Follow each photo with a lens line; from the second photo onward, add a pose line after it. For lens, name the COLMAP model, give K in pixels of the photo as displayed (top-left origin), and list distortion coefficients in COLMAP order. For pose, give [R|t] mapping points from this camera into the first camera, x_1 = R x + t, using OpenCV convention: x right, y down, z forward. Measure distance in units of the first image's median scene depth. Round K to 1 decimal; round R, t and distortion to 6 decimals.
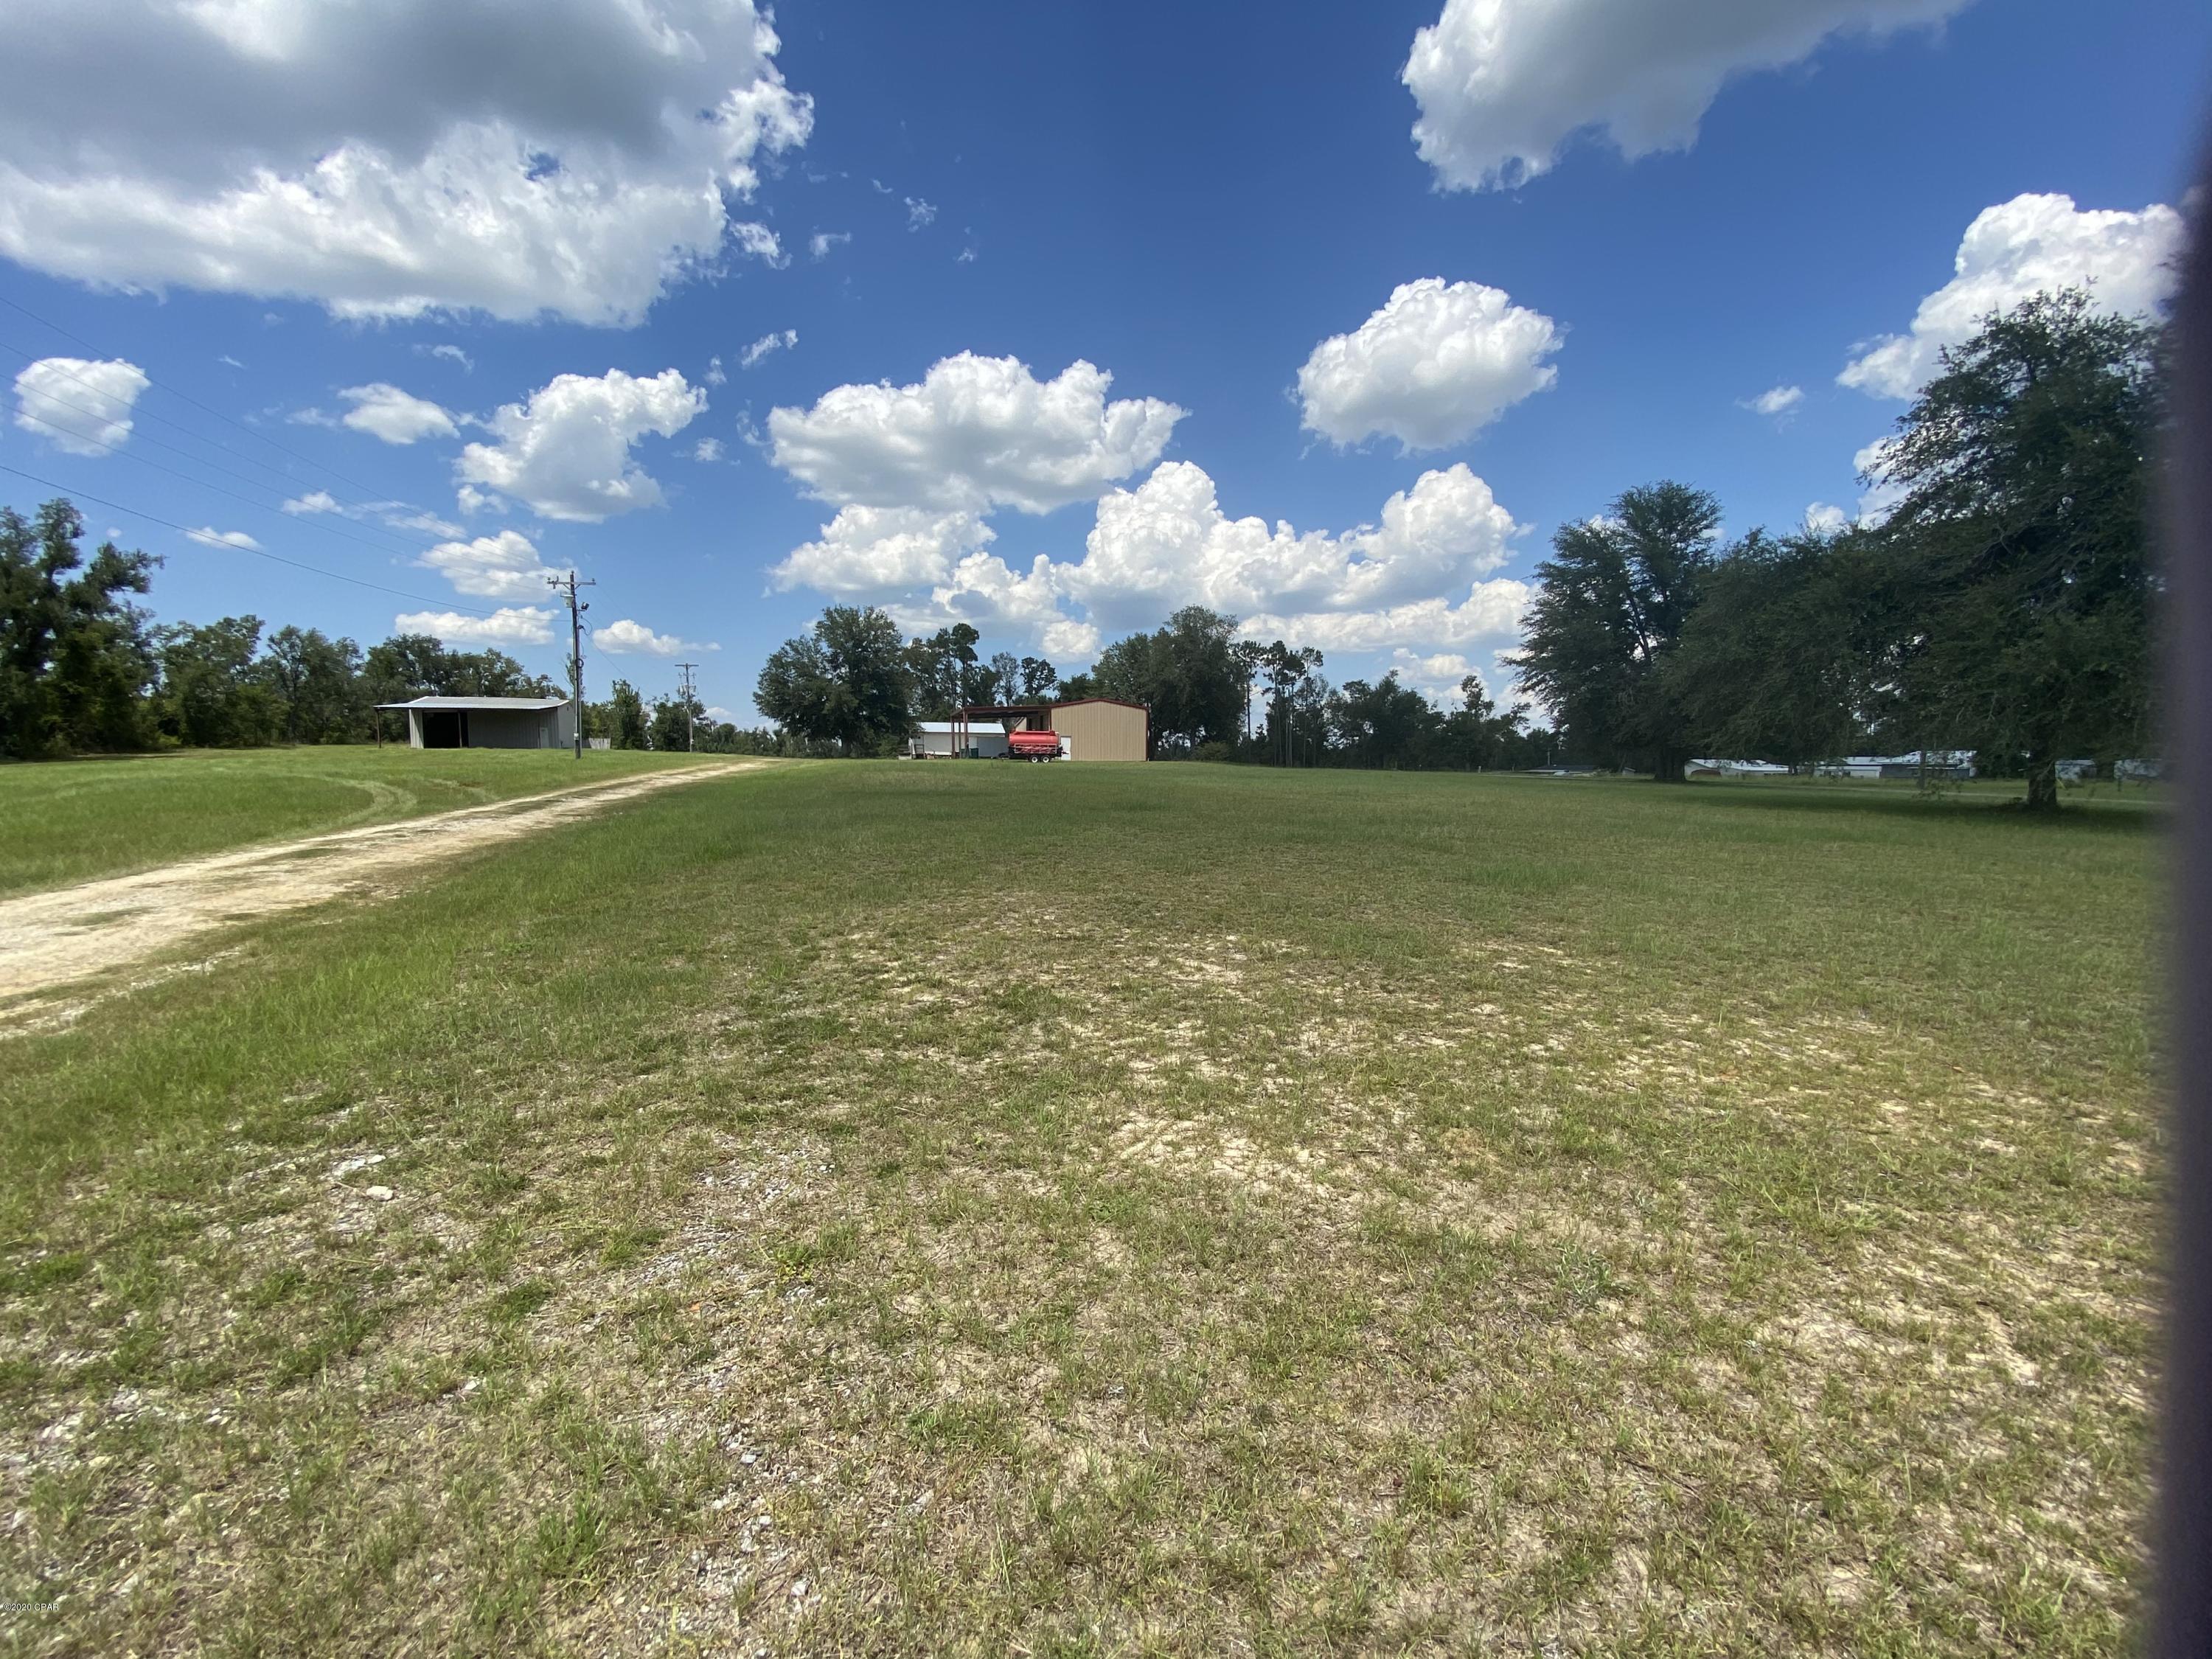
lens RADIAL K [[907.8, 0, 1098.3], [0, 907.8, 833.7], [0, 0, 1]] dist [-0.003916, -0.000785]
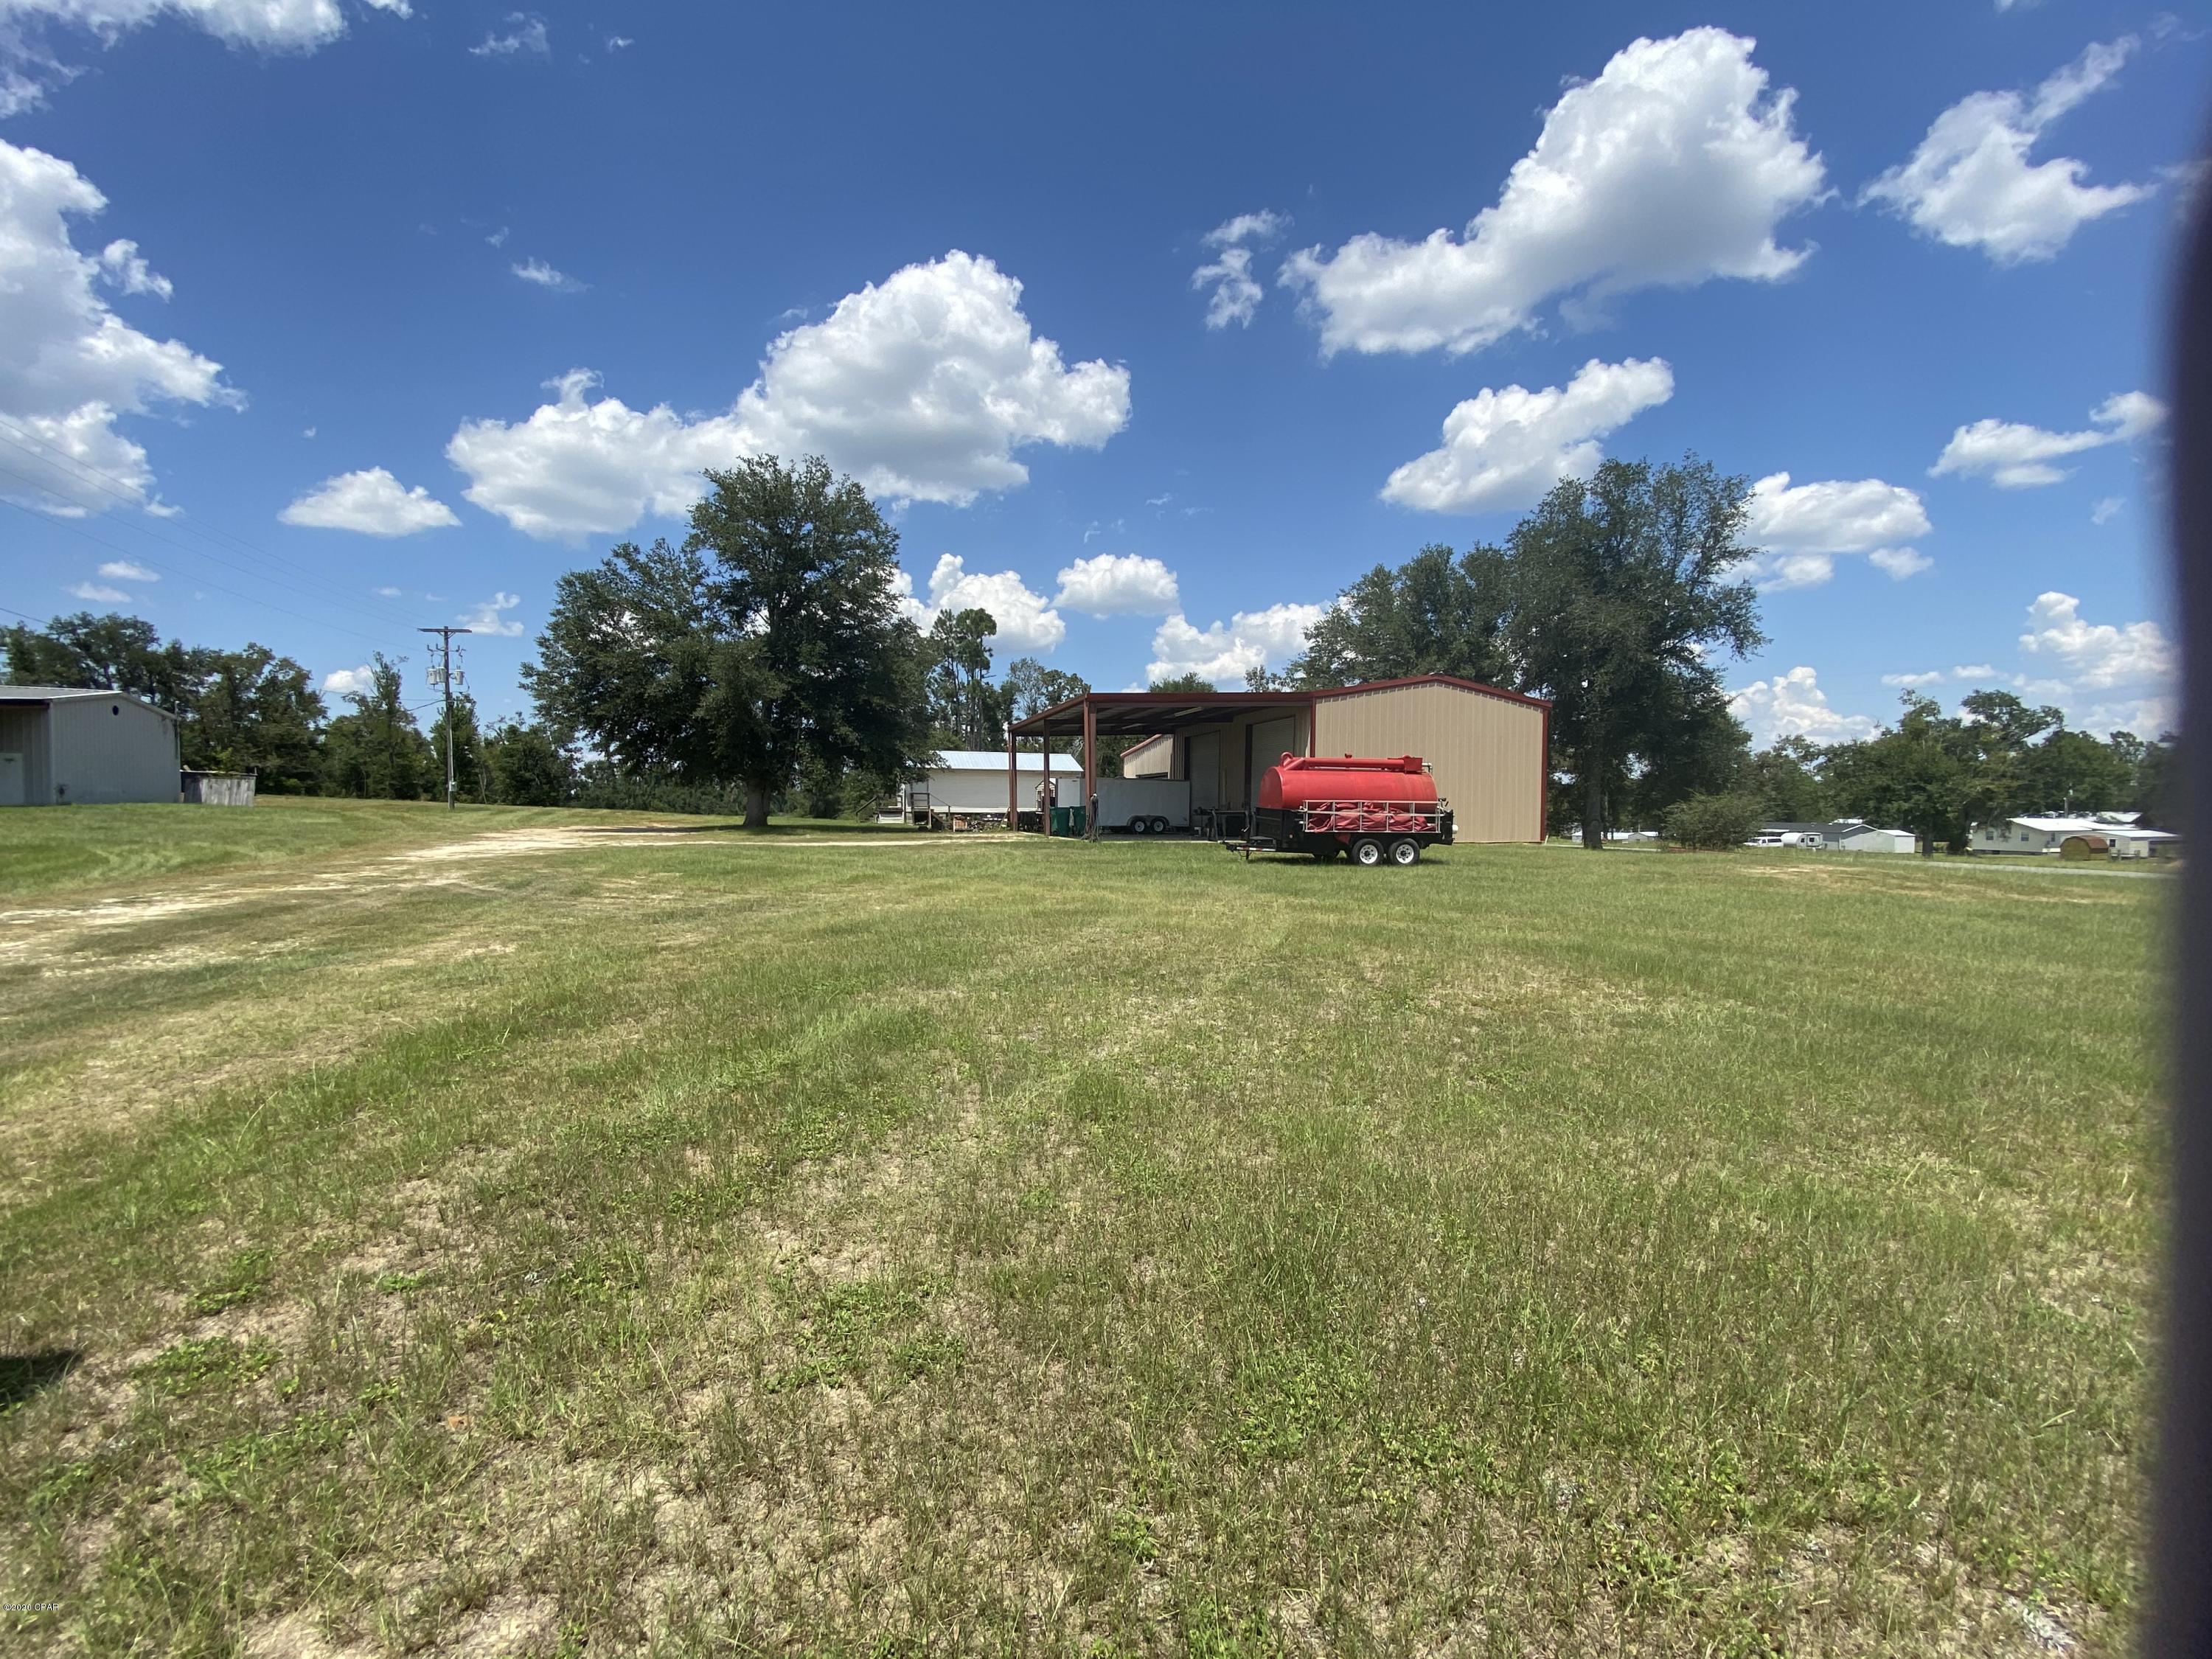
lens RADIAL K [[907.8, 0, 1085.7], [0, 907.8, 842.2], [0, 0, 1]] dist [-0.003916, -0.000785]
pose [[0.999712, 0.003879, 0.023699, -0.125761], [-0.002921, 0.999183, -0.040310, -0.055024], [-0.023836, 0.040229, 0.998906, 0.530776]]
